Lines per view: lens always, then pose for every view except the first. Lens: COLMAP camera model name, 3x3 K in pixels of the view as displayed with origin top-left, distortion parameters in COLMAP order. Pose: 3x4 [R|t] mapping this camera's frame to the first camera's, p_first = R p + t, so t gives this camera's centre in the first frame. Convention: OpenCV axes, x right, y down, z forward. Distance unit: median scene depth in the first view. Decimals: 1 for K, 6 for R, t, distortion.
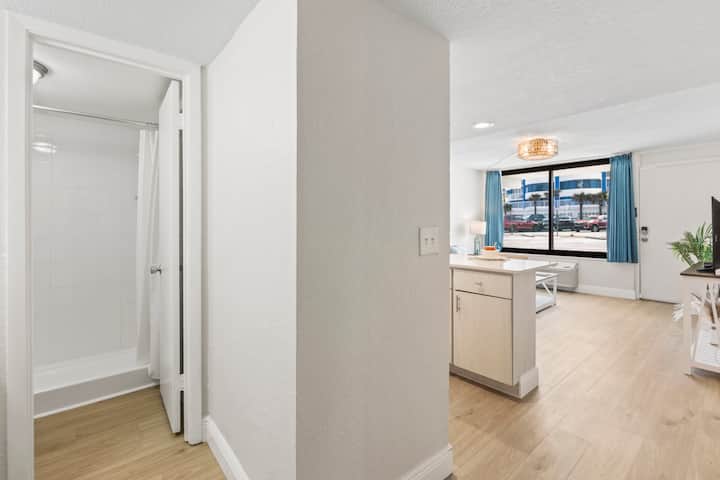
lens RADIAL K [[325.3, 0, 371.1], [0, 325.3, 225.9], [0, 0, 1]] dist [0.009783, -0.002049]
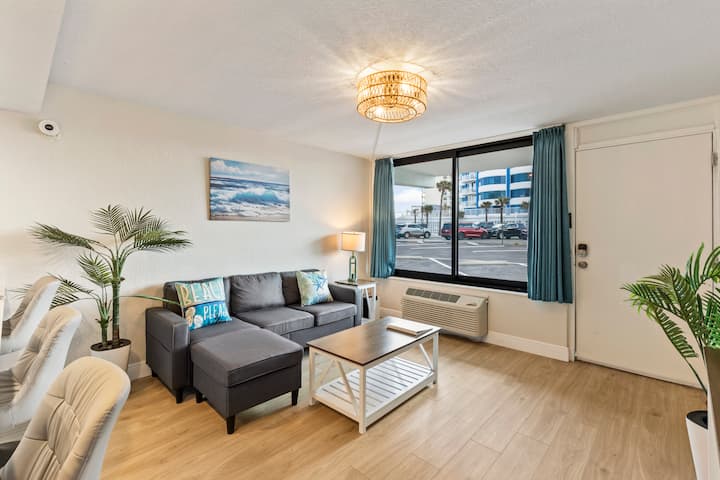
lens RADIAL K [[325.3, 0, 362.1], [0, 325.3, 232.9], [0, 0, 1]] dist [0.009783, -0.002049]
pose [[0.995846, 0.004170, 0.090959, 0.301279], [-0.004402, 0.999988, 0.002344, -0.014543], [-0.090948, -0.002735, 0.995852, 0.350479]]
